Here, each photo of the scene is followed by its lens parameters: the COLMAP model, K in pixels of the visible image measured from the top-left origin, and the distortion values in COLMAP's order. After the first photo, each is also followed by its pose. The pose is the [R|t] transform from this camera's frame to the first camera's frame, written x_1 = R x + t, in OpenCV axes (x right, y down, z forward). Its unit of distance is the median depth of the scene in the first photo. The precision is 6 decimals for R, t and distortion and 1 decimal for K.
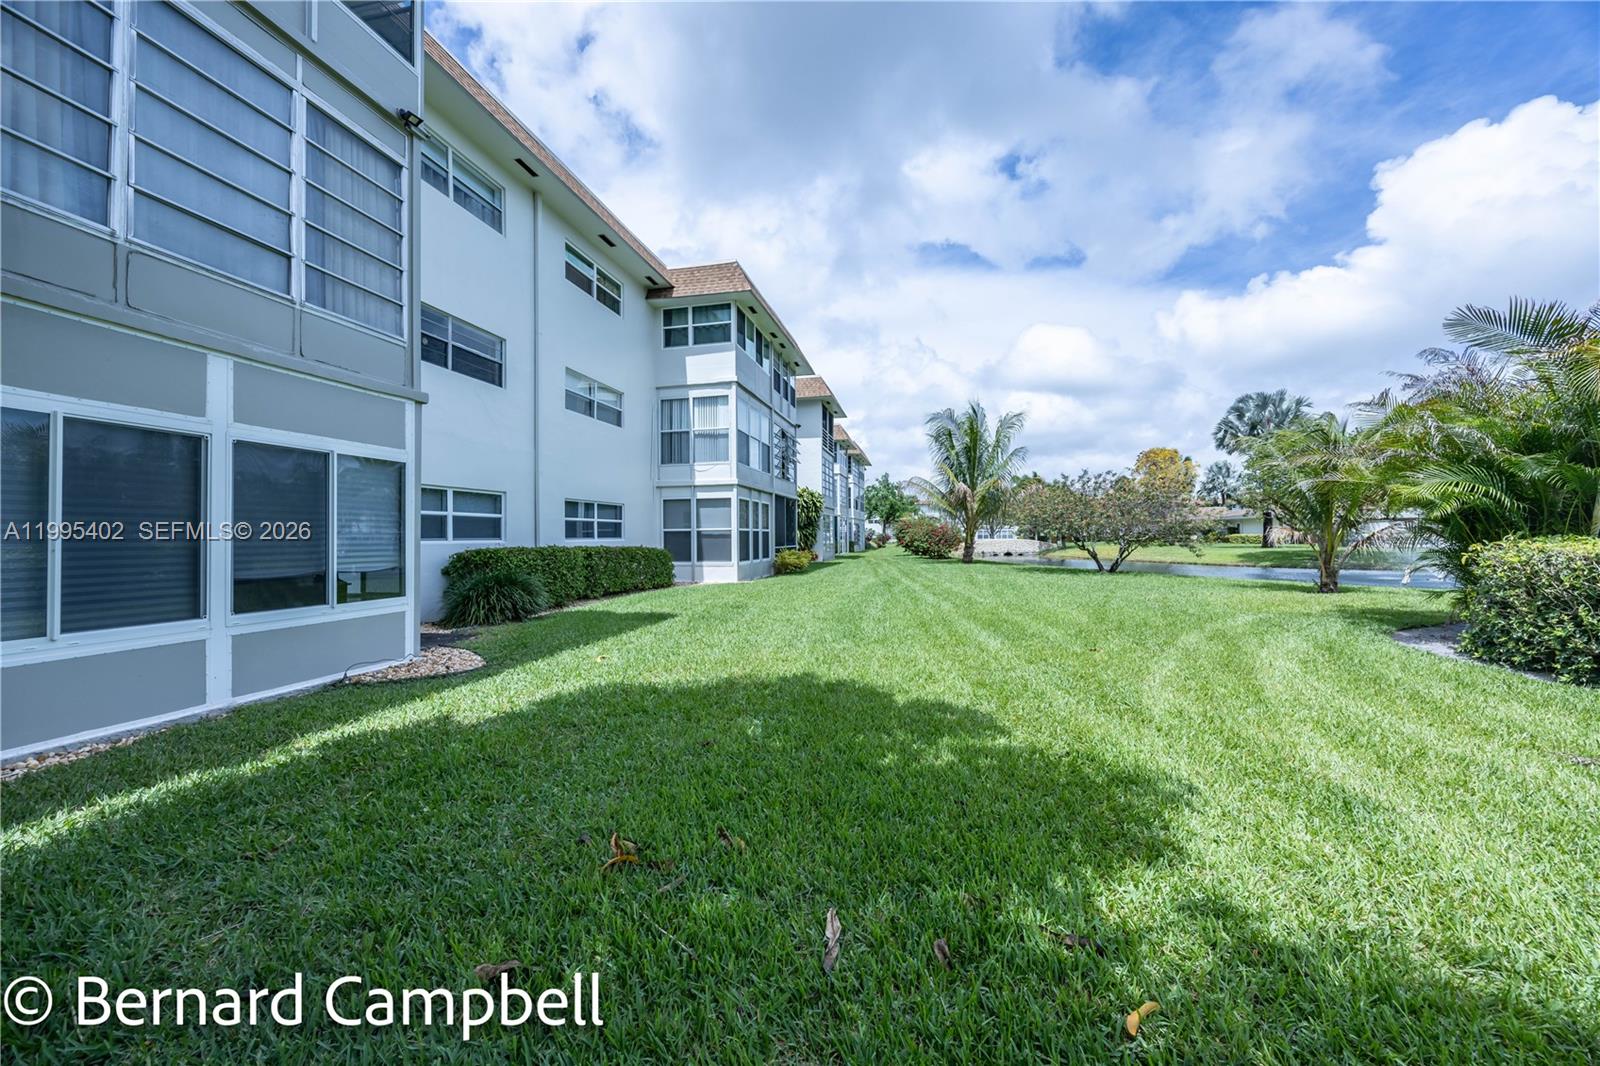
lens RADIAL K [[613.1, 0, 799.4], [0, 613.1, 533.2], [0, 0, 1]] dist [-0.008851, 0.001072]
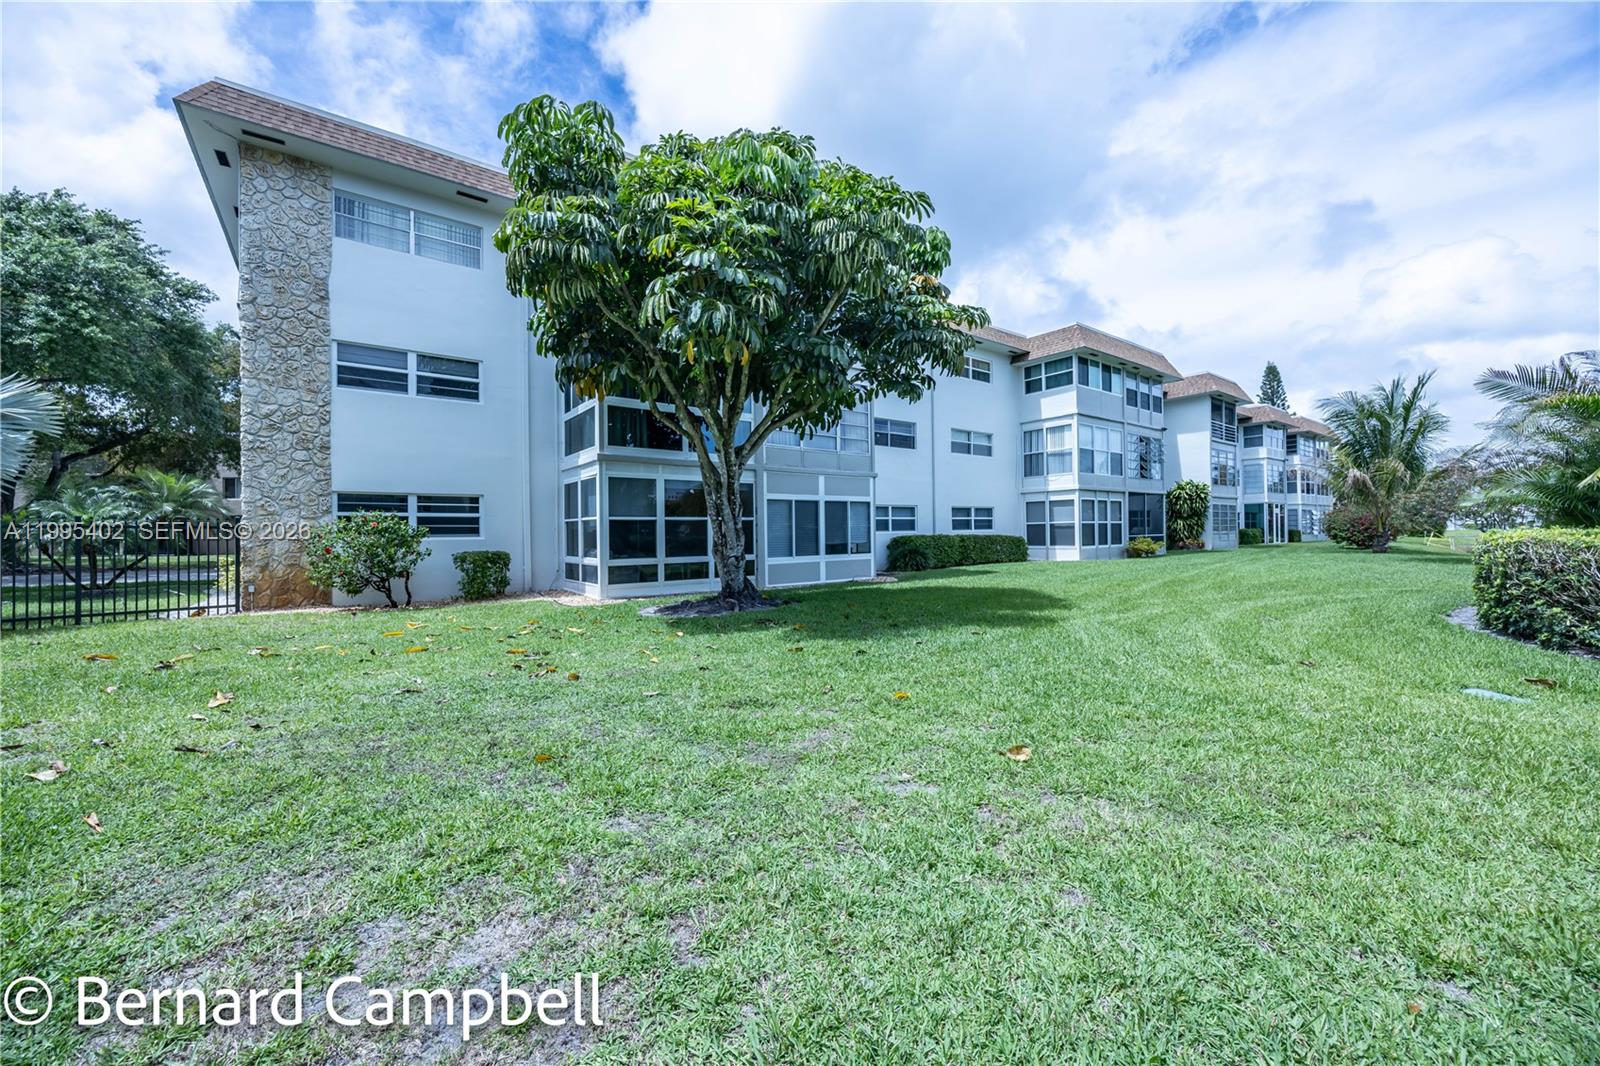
lens RADIAL K [[613.1, 0, 797.9], [0, 613.1, 530.8], [0, 0, 1]] dist [-0.008851, 0.001072]
pose [[0.767415, -0.005694, -0.641126, 0.297787], [0.013716, 0.999878, 0.007537, -0.006200], [0.641004, -0.014578, 0.767399, -0.452644]]
